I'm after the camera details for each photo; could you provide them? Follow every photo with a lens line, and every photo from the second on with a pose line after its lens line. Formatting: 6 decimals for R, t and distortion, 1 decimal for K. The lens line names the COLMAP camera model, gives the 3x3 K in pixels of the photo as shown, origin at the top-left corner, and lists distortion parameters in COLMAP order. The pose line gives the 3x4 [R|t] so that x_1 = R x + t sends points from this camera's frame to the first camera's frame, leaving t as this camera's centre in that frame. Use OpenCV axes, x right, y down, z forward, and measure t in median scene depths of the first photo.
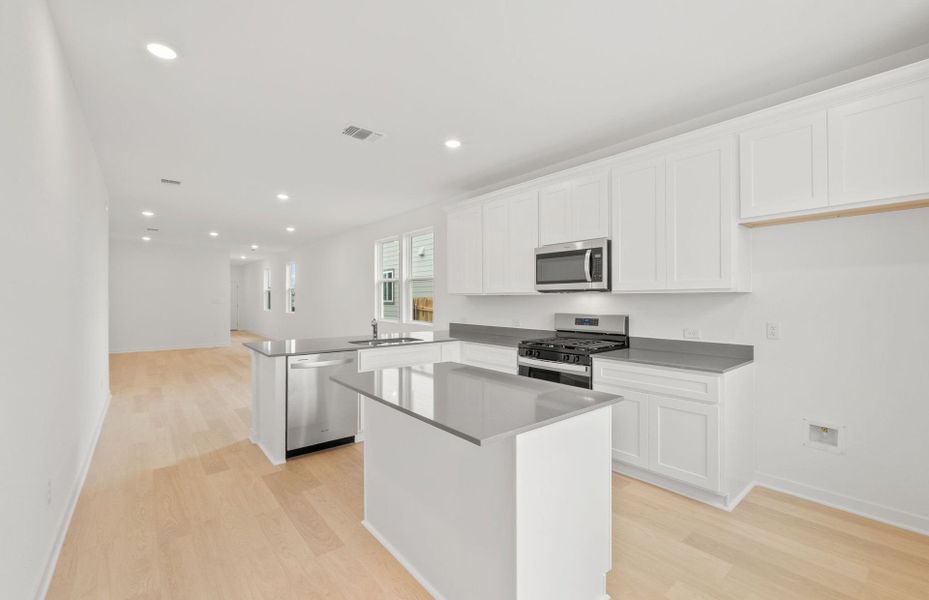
lens RADIAL K [[384.9, 0, 454.6], [0, 384.9, 301.3], [0, 0, 1]] dist [-0.013087, -0.000375]
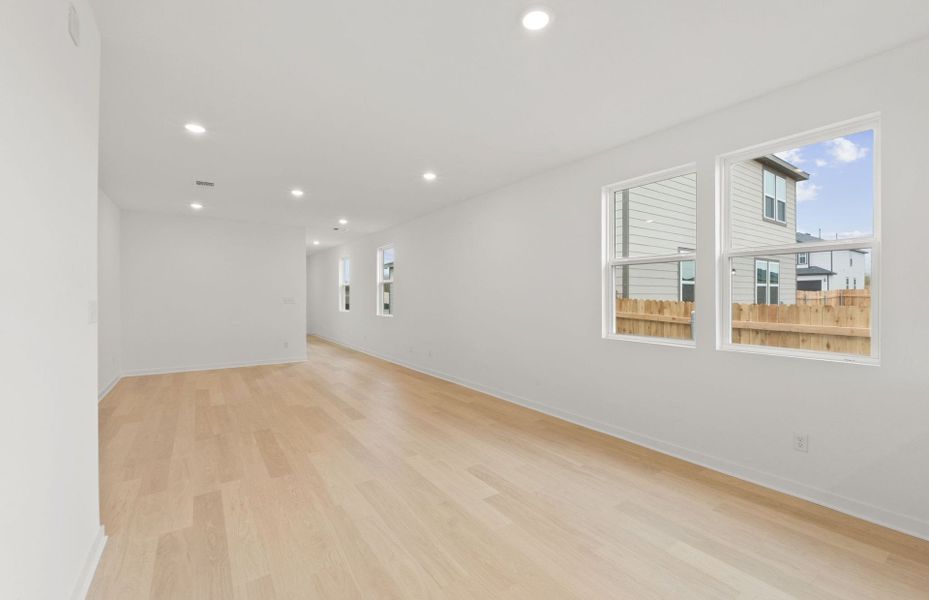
lens RADIAL K [[384.9, 0, 459.4], [0, 384.9, 297.7], [0, 0, 1]] dist [-0.013087, -0.000375]
pose [[0.996353, 0.002079, -0.085307, -0.277532], [-0.002311, 0.999994, -0.002627, -0.002829], [0.085301, 0.002815, 0.996351, 0.354471]]
